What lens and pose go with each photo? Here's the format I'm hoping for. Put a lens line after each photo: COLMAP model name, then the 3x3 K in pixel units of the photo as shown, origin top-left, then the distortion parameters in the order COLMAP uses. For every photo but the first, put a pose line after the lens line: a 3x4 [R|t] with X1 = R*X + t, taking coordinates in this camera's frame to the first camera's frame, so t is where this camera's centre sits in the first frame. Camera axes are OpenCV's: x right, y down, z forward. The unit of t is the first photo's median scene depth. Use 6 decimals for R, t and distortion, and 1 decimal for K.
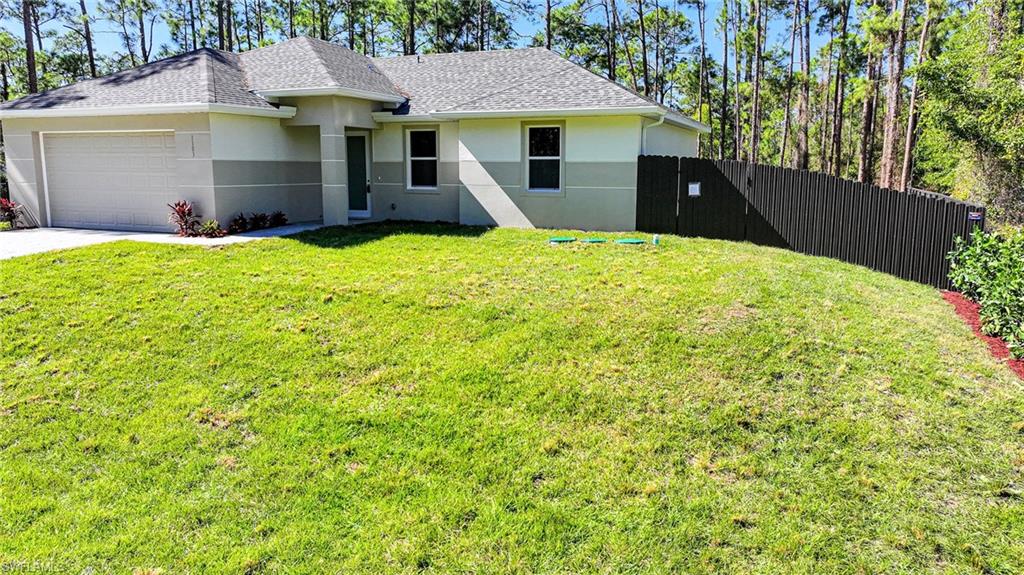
lens RADIAL K [[717.3, 0, 516.5], [0, 717.3, 289.4], [0, 0, 1]] dist [-0.005748, 0.022682]
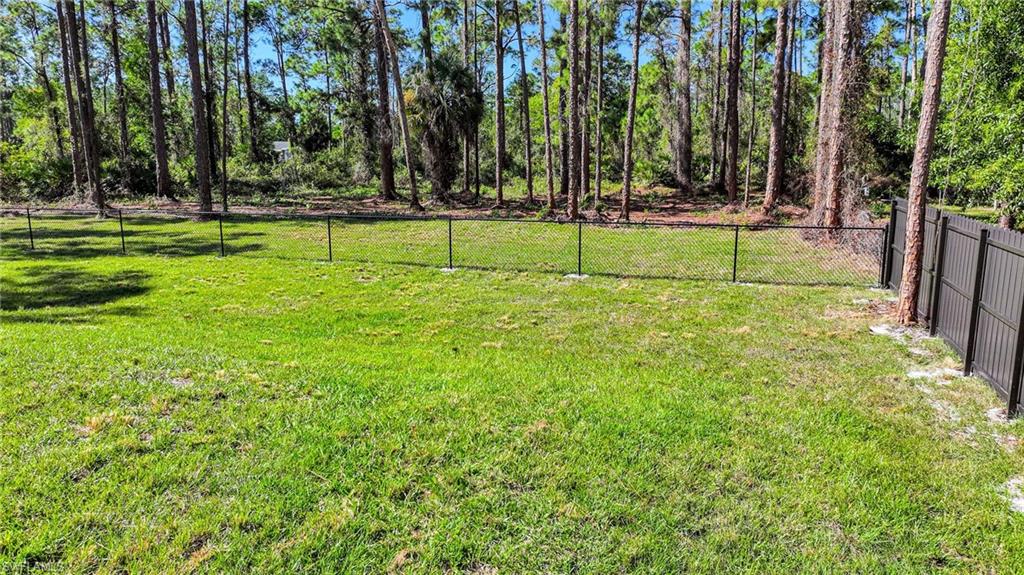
lens RADIAL K [[717.3, 0, 514.4], [0, 717.3, 289.5], [0, 0, 1]] dist [-0.005748, 0.022682]
pose [[0.993319, -0.031500, 0.111021, 0.592738], [0.029119, 0.999311, 0.023000, -0.218239], [-0.111669, -0.019613, 0.993552, 1.281442]]
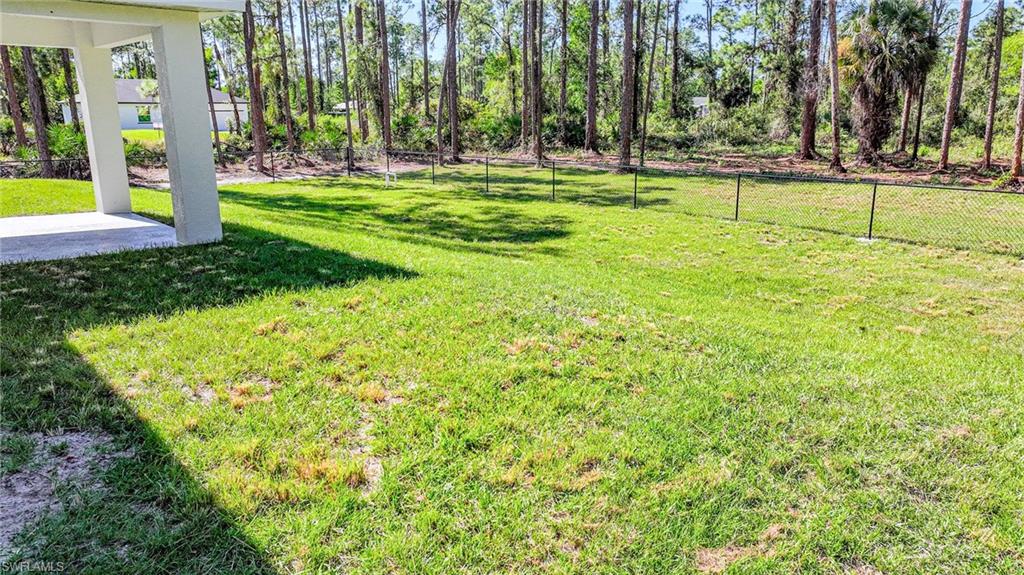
lens RADIAL K [[717.3, 0, 517.0], [0, 717.3, 287.4], [0, 0, 1]] dist [-0.005748, 0.022682]
pose [[0.906569, 0.087743, -0.412836, 0.592658], [-0.056636, 0.994596, 0.087018, -0.219394], [0.418240, -0.055507, 0.906639, 1.277905]]
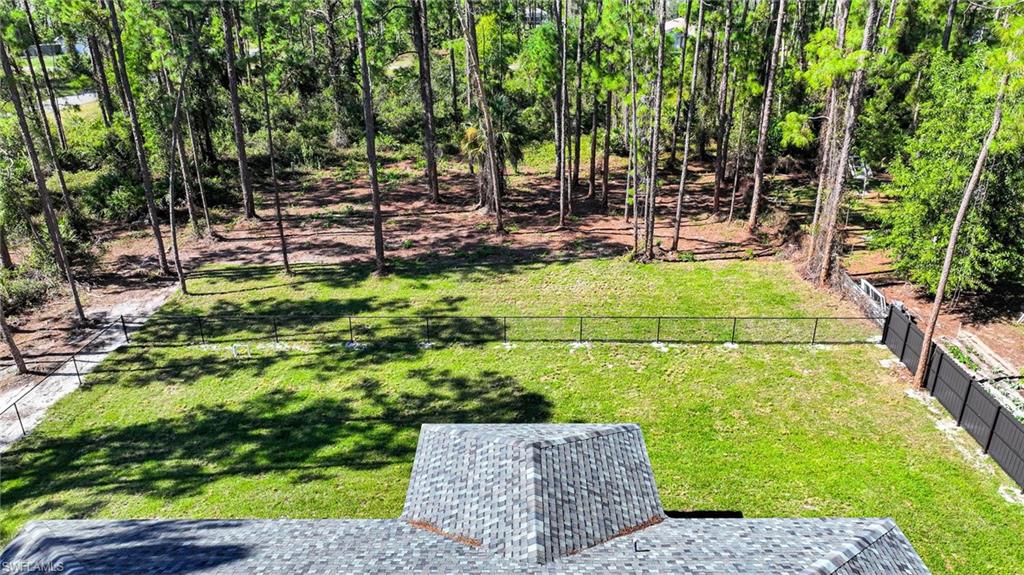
lens RADIAL K [[717.3, 0, 504.6], [0, 717.3, 283.1], [0, 0, 1]] dist [-0.005748, 0.022682]
pose [[0.929948, -0.154962, 0.333443, -0.217374], [0.074932, 0.967693, 0.240738, -0.767796], [-0.359976, -0.198888, 0.911516, 0.881358]]
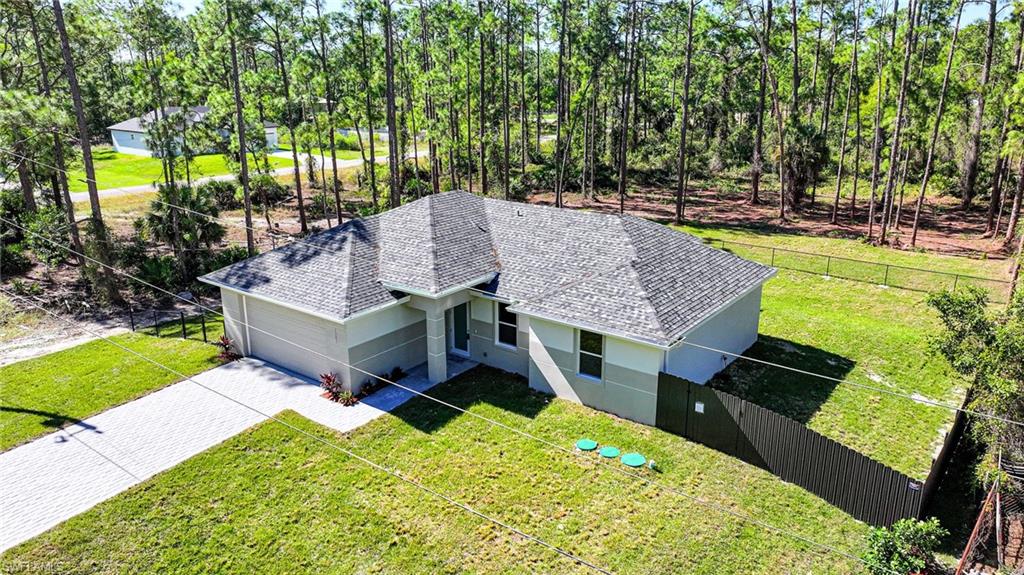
lens RADIAL K [[717.3, 0, 514.8], [0, 717.3, 285.1], [0, 0, 1]] dist [-0.005748, 0.022682]
pose [[0.968631, 0.065385, -0.239749, 0.202048], [-0.034868, 0.990981, 0.129389, -0.457852], [0.246047, -0.116970, 0.962174, -0.235676]]
